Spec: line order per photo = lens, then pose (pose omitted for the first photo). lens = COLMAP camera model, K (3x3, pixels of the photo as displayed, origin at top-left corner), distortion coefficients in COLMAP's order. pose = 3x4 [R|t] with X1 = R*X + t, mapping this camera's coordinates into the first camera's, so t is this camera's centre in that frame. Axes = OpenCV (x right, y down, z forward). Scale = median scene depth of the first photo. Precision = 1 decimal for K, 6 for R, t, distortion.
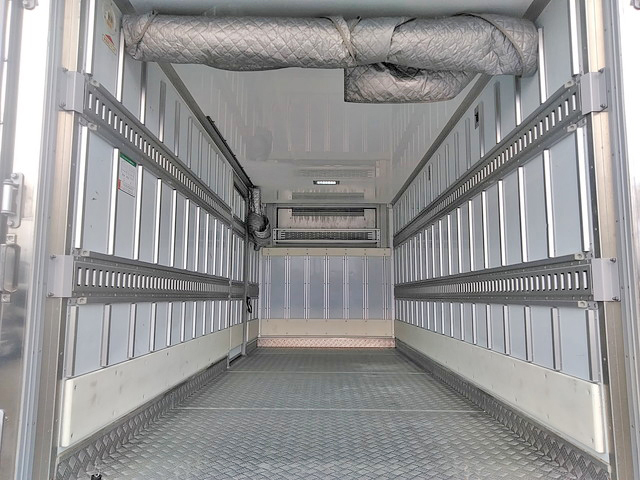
lens RADIAL K [[498.5, 0, 320.0], [0, 498.5, 240.0], [0, 0, 1]] dist [-0.187789, -0.000727]
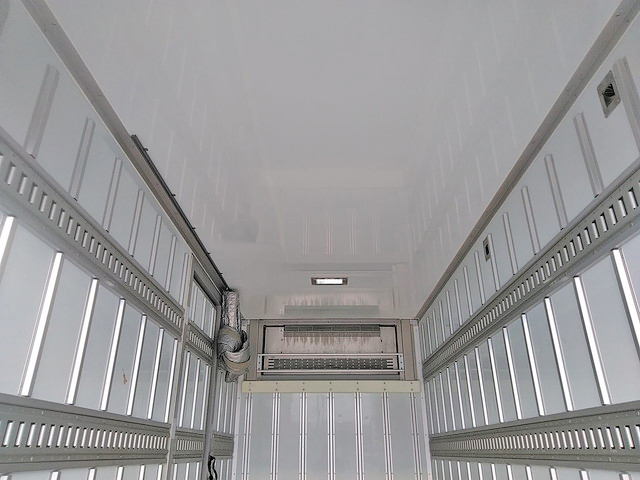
lens RADIAL K [[483.4, 0, 320.0], [0, 483.4, 240.0], [0, 0, 1]] dist [0.022446, -0.004894]
pose [[0.999962, -0.007841, -0.003708, 0.001919], [0.006382, 0.954649, -0.297665, 0.030137], [0.005874, 0.297630, 0.954663, 0.268515]]
